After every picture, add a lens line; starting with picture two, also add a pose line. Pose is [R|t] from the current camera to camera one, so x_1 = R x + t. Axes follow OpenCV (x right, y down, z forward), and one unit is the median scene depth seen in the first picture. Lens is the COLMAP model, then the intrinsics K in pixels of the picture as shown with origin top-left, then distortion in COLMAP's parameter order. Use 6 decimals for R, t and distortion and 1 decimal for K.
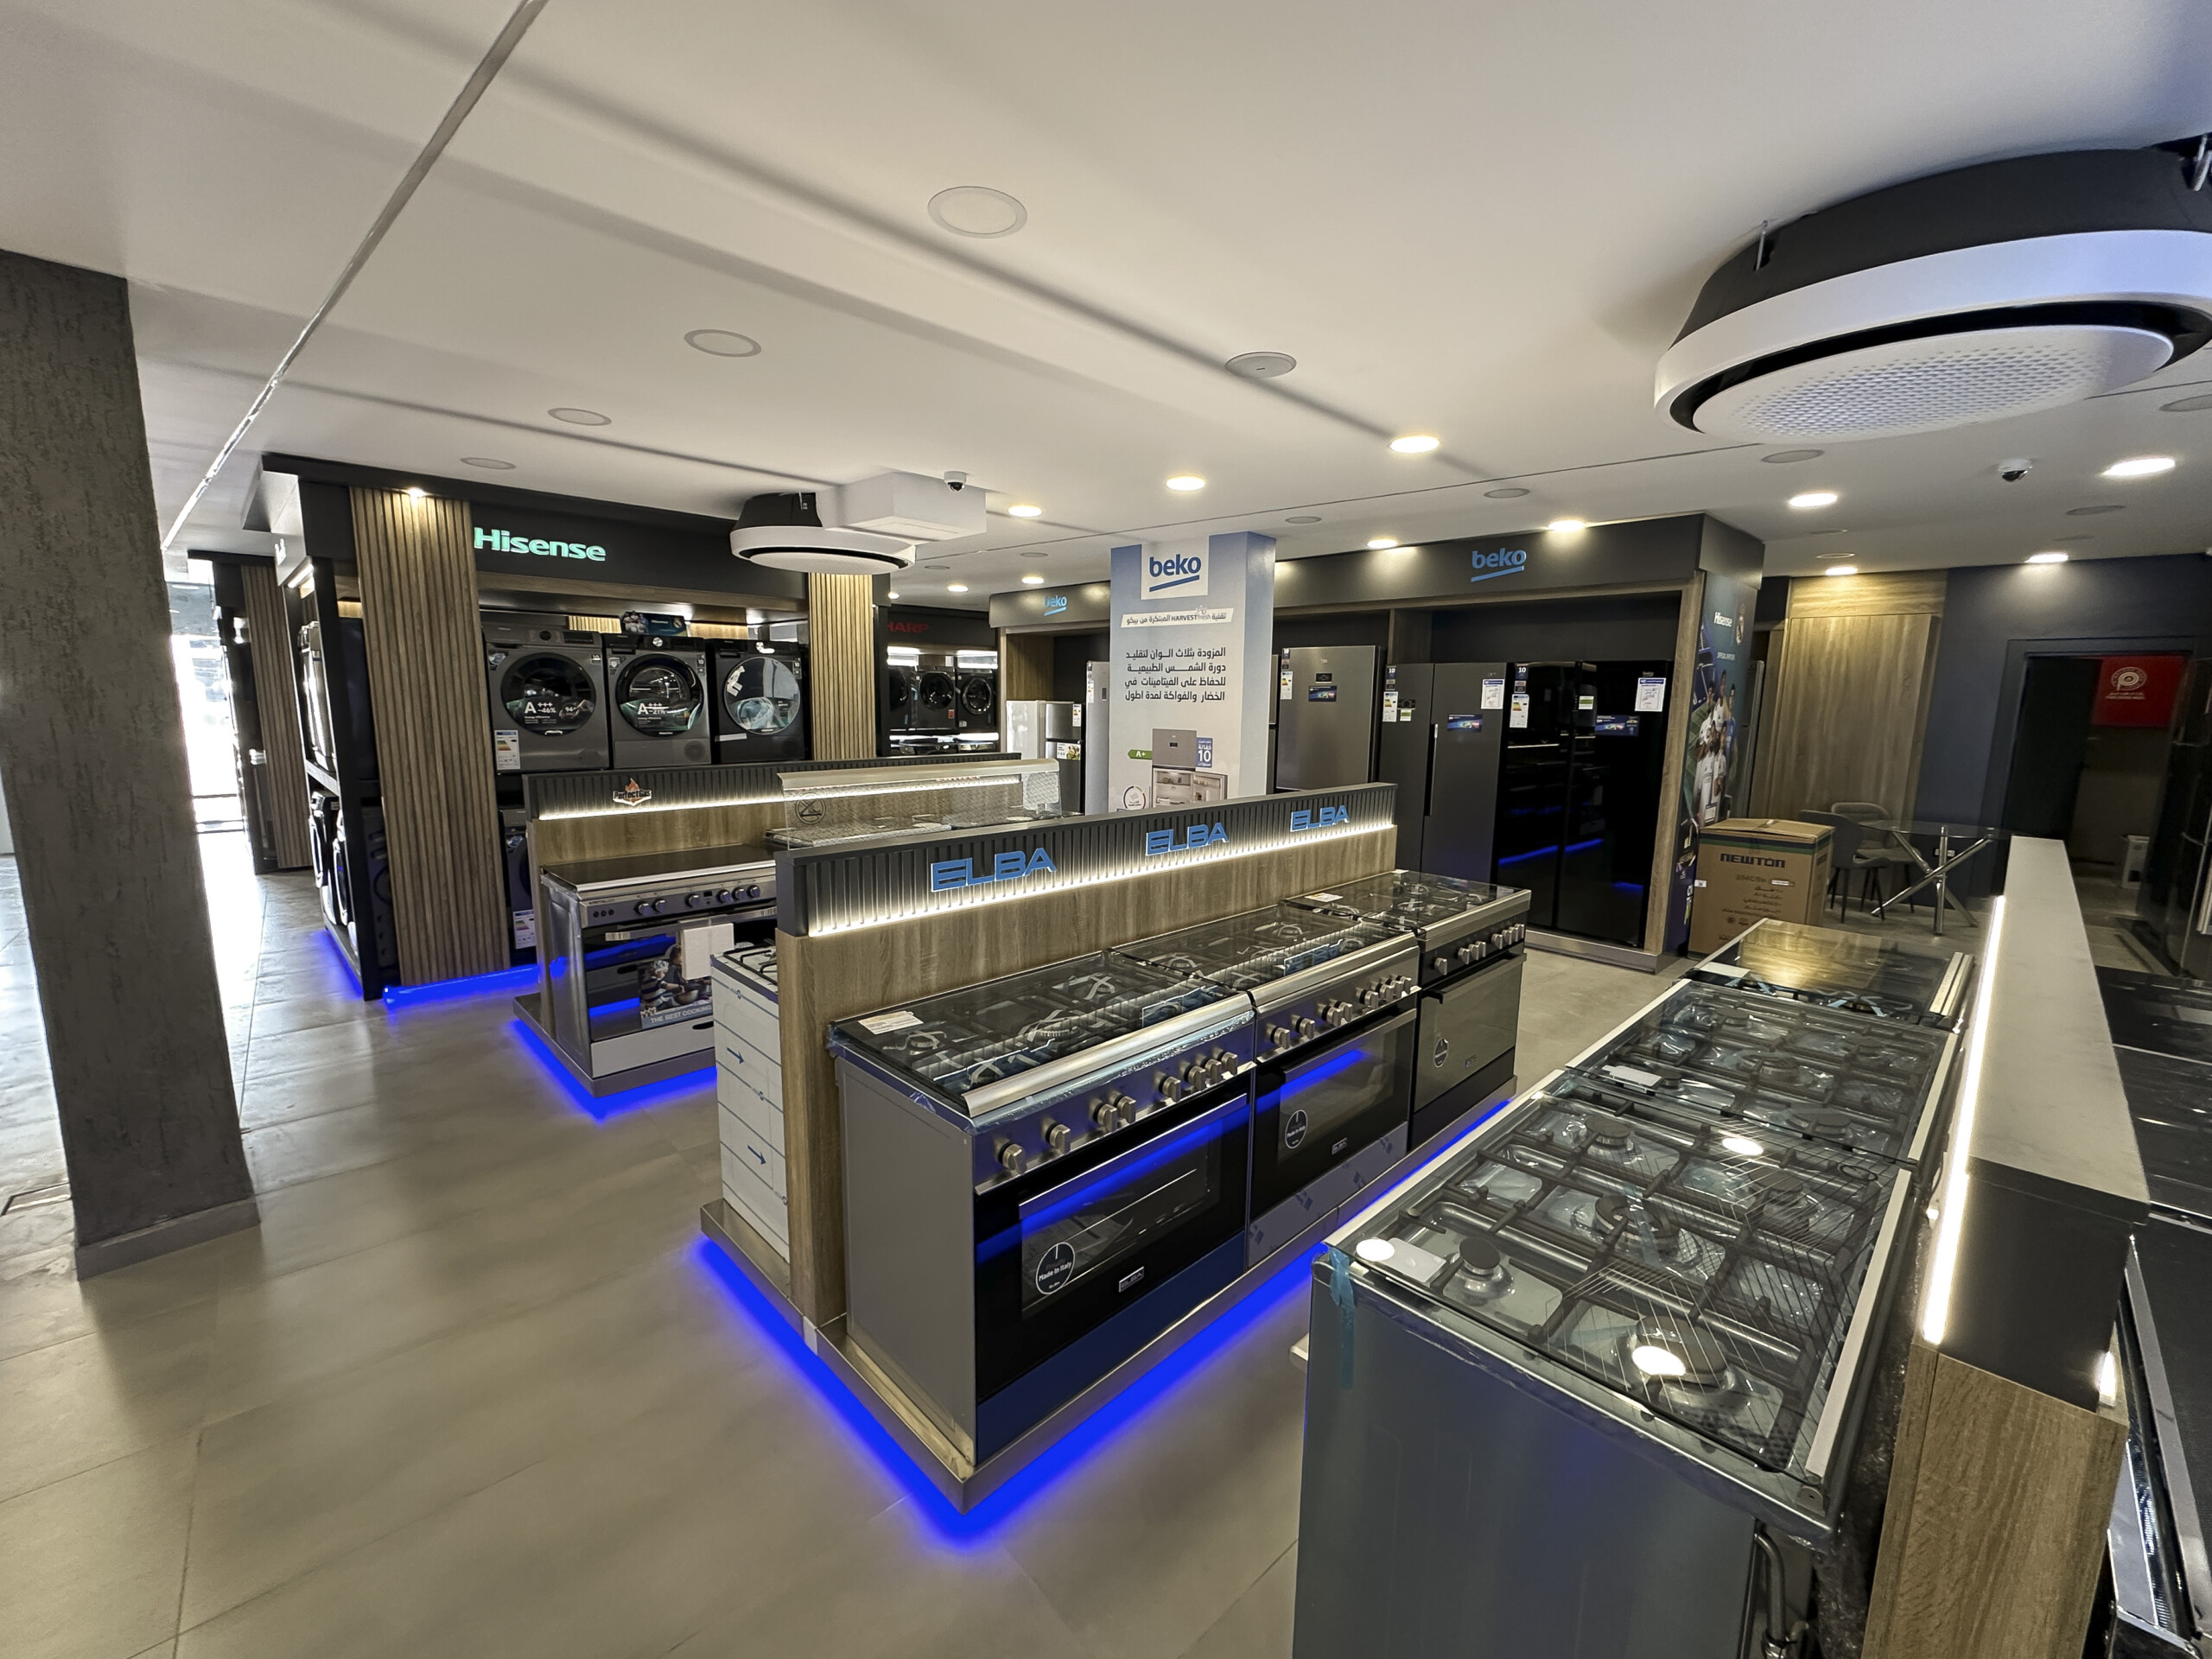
lens RADIAL K [[895.5, 0, 1106.0], [0, 895.5, 829.5], [0, 0, 1]] dist [-0.001176, -0.000273]
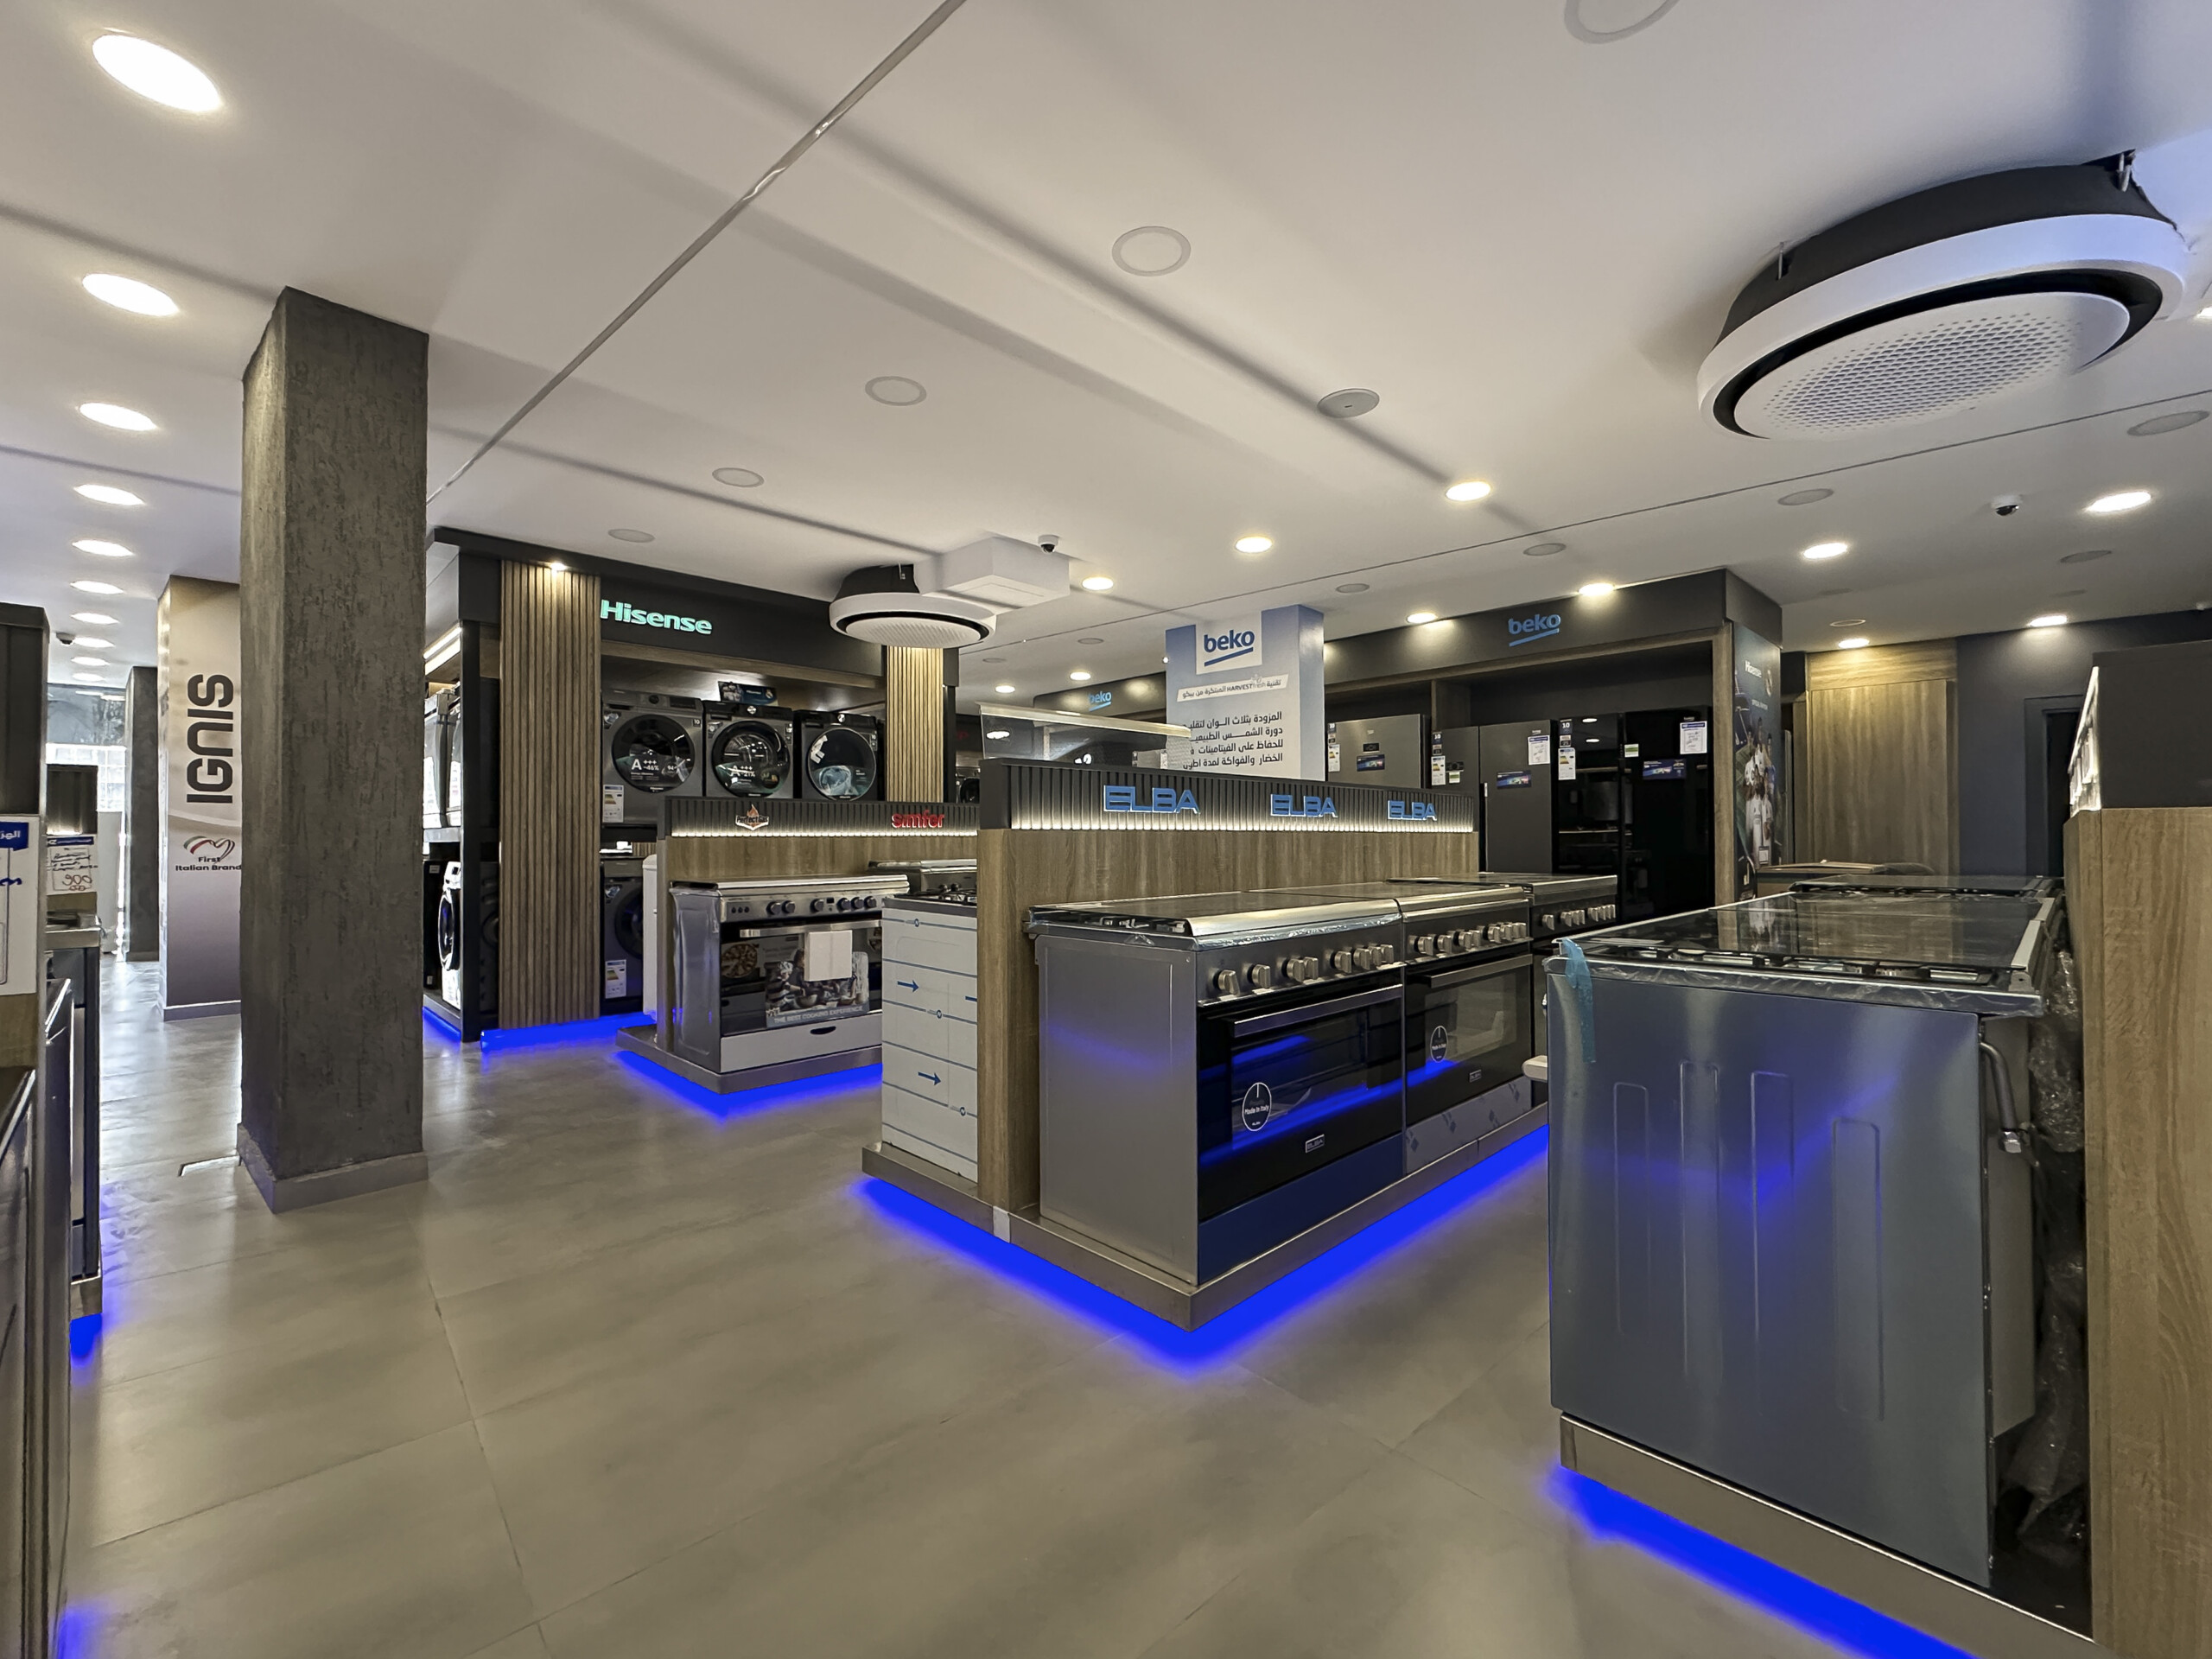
lens RADIAL K [[918.2, 0, 1106.0], [0, 918.2, 829.5], [0, 0, 1]] dist [-0.001218, 0.000096]
pose [[0.999821, -0.018477, -0.003966, -0.085322], [0.017593, 0.986682, -0.161705, 0.125452], [0.006901, 0.161607, 0.986831, -0.055573]]
